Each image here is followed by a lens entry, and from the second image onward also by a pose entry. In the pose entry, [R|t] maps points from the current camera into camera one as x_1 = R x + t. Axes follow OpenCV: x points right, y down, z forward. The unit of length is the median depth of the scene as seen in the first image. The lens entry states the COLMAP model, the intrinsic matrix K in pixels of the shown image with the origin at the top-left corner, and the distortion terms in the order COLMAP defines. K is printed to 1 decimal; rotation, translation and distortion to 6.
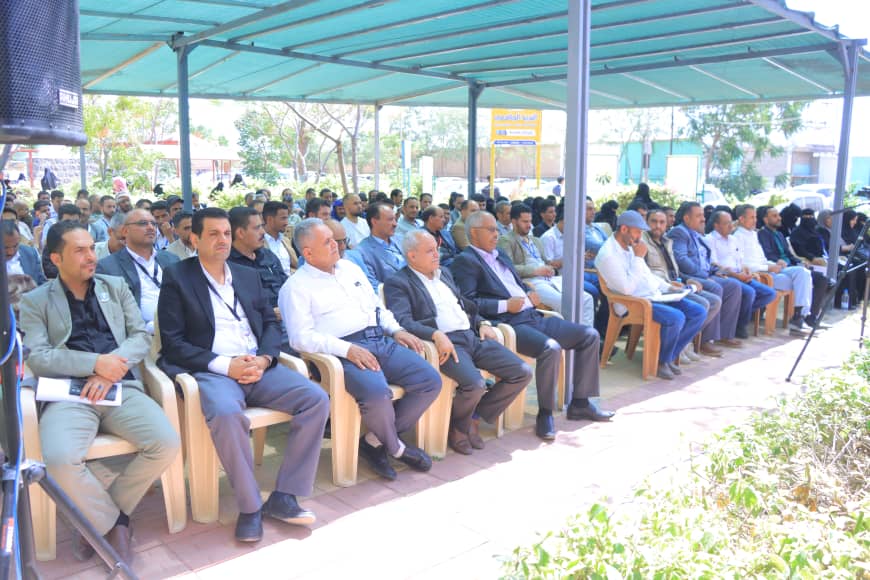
lens RADIAL K [[758.8, 0, 437.4], [0, 758.8, 279.8], [0, 0, 1]] dist [-0.174140, 0.221876]
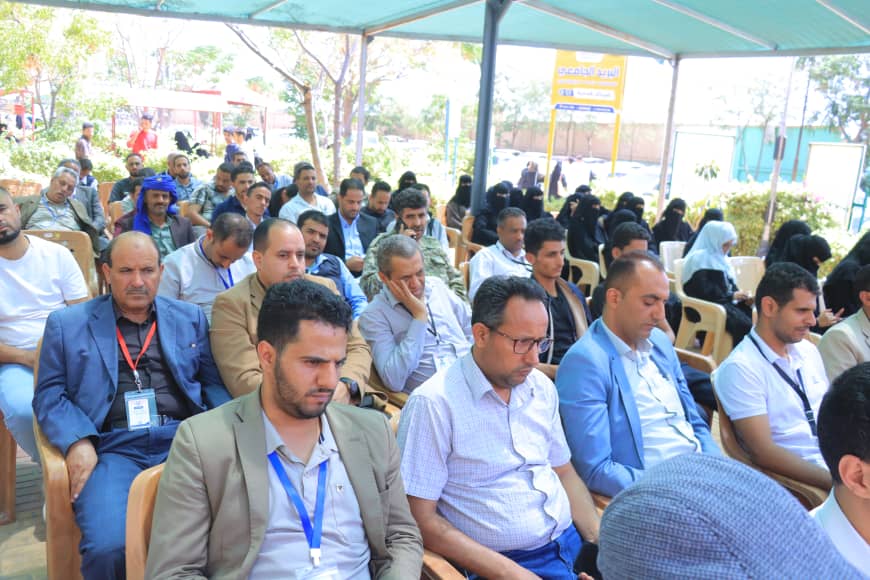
lens RADIAL K [[721.0, 0, 421.7], [0, 721.0, 292.9], [0, 0, 1]] dist [-0.165619, 0.127803]
pose [[0.983105, 0.094953, -0.156490, 0.097087], [-0.084595, 0.993841, 0.071587, -0.061414], [0.162323, -0.057139, 0.985082, 0.423192]]
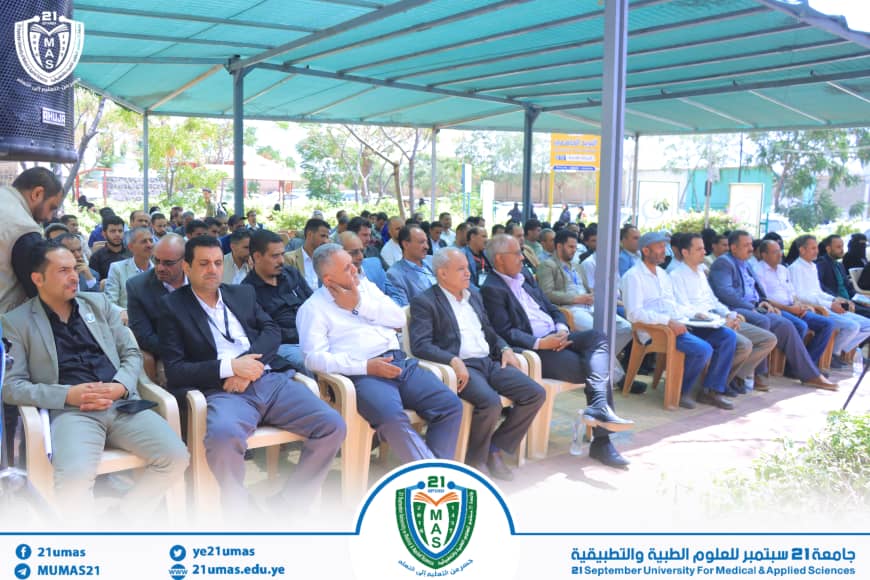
lens RADIAL K [[756.8, 0, 435.0], [0, 756.8, 290.0], [0, 0, 1]] dist [-0.177866, 0.217663]
pose [[0.995547, 0.025587, -0.090726, 0.018602], [-0.027193, 0.999494, -0.016508, -0.000538], [0.090258, 0.018901, 0.995739, 0.006224]]
